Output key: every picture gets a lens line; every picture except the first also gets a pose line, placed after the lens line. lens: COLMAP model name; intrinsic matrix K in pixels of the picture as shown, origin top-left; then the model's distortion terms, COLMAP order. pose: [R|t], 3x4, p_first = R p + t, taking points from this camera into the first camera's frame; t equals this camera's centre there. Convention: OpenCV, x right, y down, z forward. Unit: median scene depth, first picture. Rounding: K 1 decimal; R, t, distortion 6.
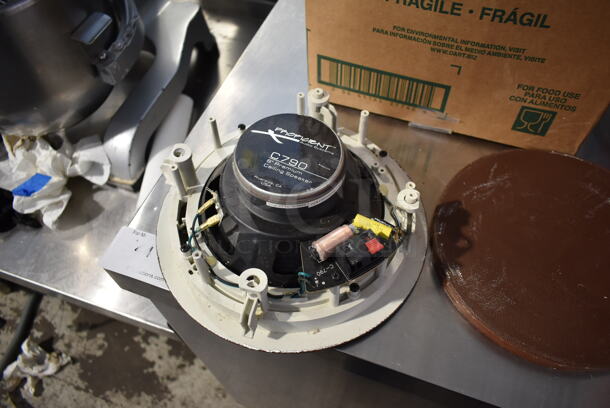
lens RADIAL K [[456.1, 0, 307.1], [0, 456.1, 204.4], [0, 0, 1]] dist [-0.018961, 0.008370]
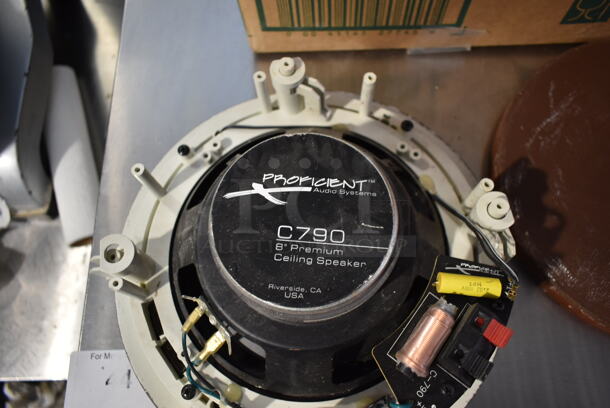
lens RADIAL K [[456.1, 0, 306.4], [0, 456.1, 204.7], [0, 0, 1]] dist [-0.018961, 0.008370]
pose [[0.936859, -0.339085, 0.085532, -0.065499], [0.304384, 0.911095, 0.277948, -0.233404], [-0.172176, -0.234364, 0.956781, 0.359371]]
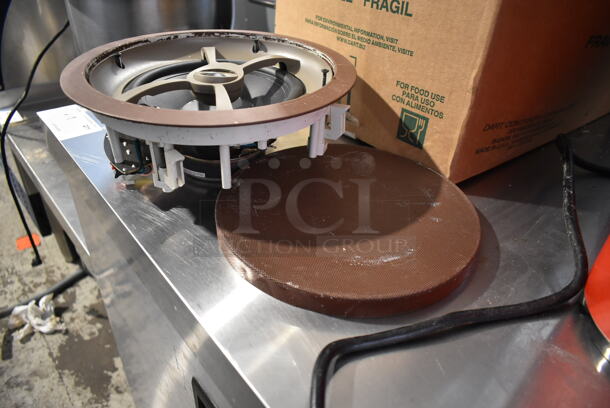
lens RADIAL K [[456.1, 0, 305.5], [0, 456.1, 204.2], [0, 0, 1]] dist [-0.018961, 0.008370]
pose [[0.857604, 0.347943, -0.378749, 0.745608], [-0.464531, 0.840102, -0.280071, 0.347661], [0.220738, 0.416131, 0.882105, 0.142566]]
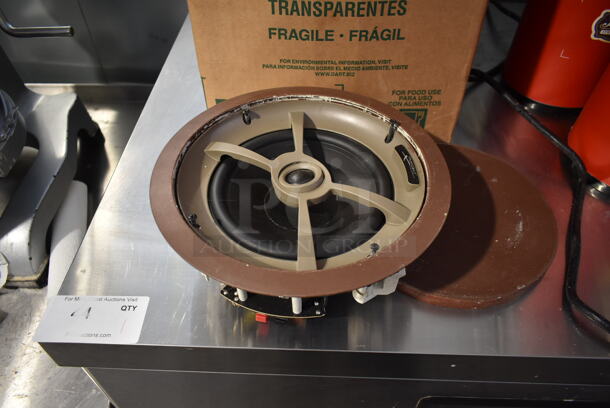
lens RADIAL K [[456.1, 0, 305.6], [0, 456.1, 205.6], [0, 0, 1]] dist [-0.018961, 0.008370]
pose [[0.949146, -0.206566, 0.237596, -0.091966], [0.243836, 0.959701, -0.139707, 0.129460], [-0.199162, 0.190536, 0.961265, -0.043331]]
